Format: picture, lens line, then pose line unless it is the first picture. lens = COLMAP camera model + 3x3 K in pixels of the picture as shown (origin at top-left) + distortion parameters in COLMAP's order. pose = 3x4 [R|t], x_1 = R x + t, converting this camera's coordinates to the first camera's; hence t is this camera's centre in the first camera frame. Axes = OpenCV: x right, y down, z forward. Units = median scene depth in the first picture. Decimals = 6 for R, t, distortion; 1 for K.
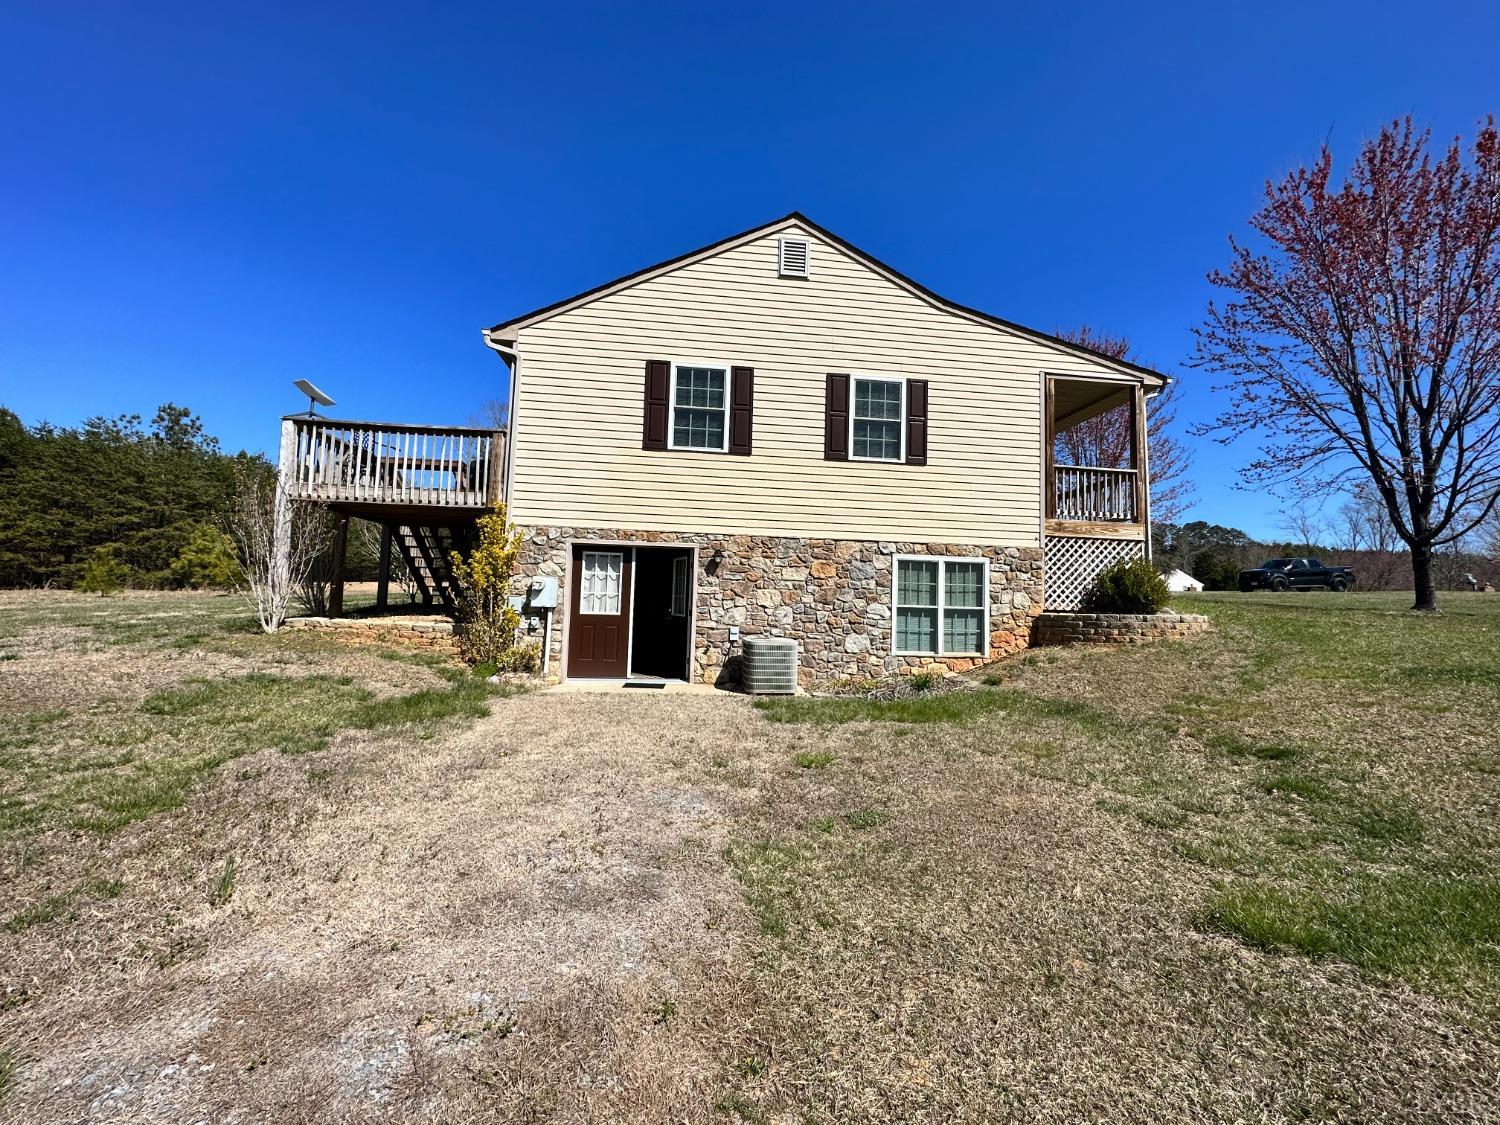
lens RADIAL K [[603.3, 0, 750.2], [0, 603.3, 559.1], [0, 0, 1]] dist [-0.000046, -0.000305]
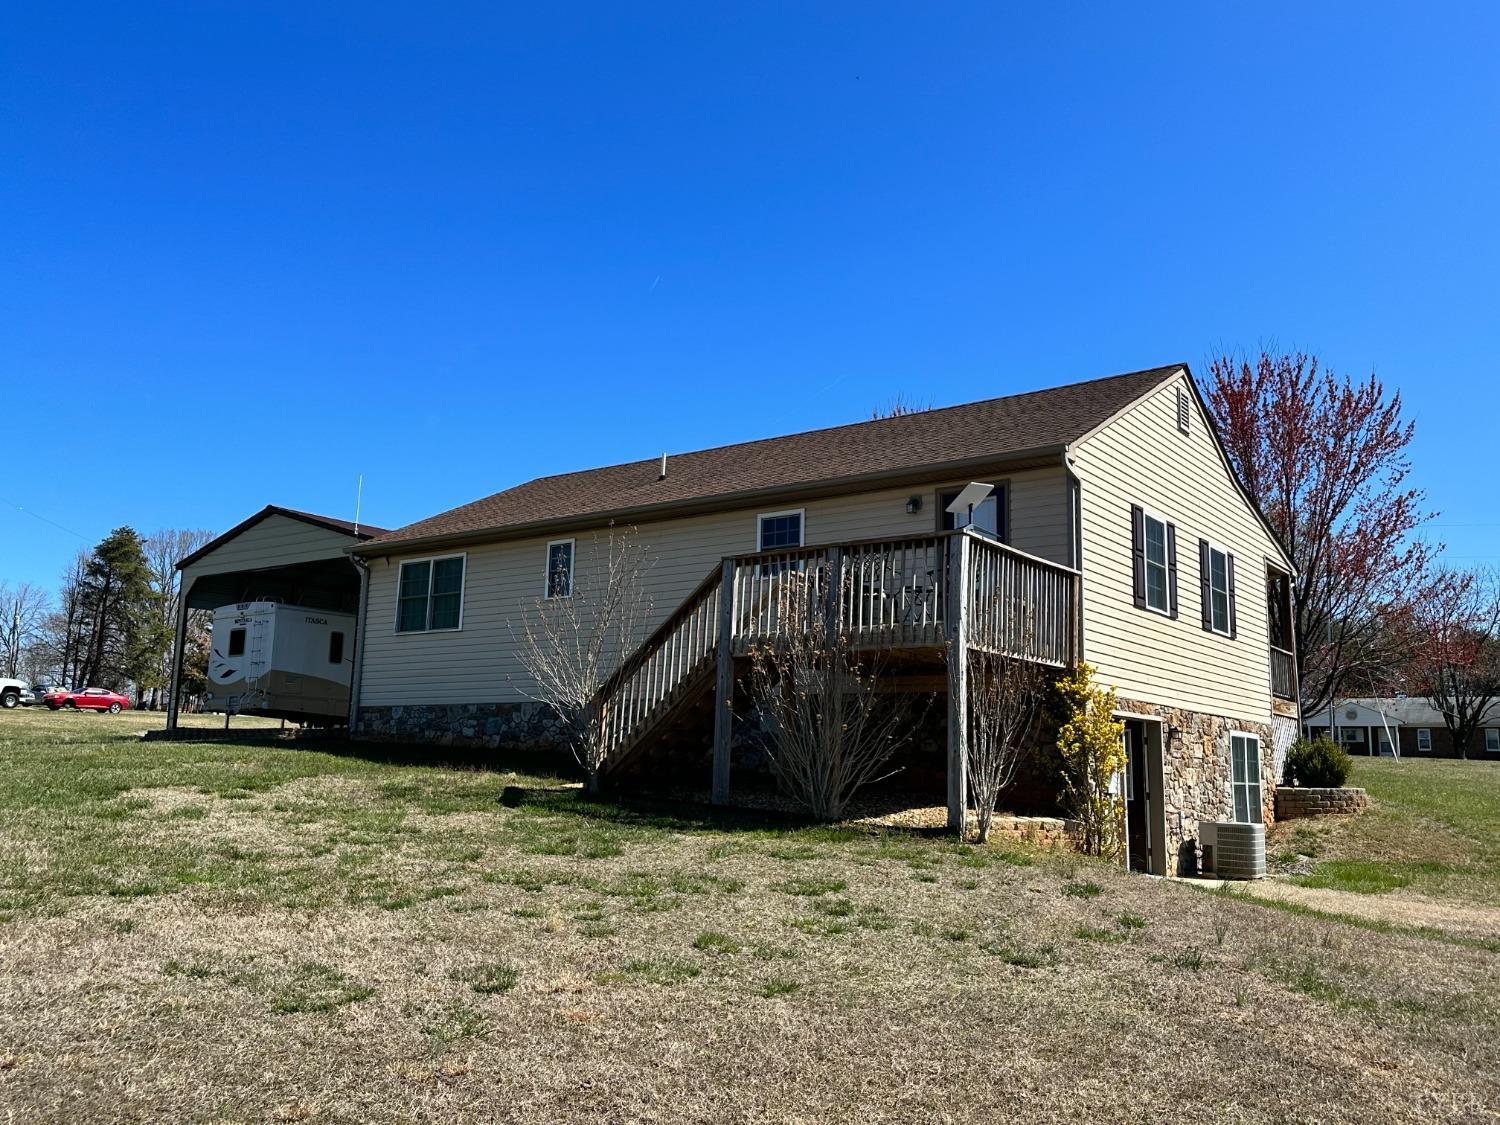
lens RADIAL K [[1221.6, 0, 758.2], [0, 1221.6, 568.1], [0, 0, 1]] dist [0.037065, -0.011797]
pose [[0.682436, 0.106893, 0.723087, -1.824546], [-0.053714, 0.993908, -0.096233, -0.037948], [-0.728969, 0.026833, 0.684021, 0.189898]]
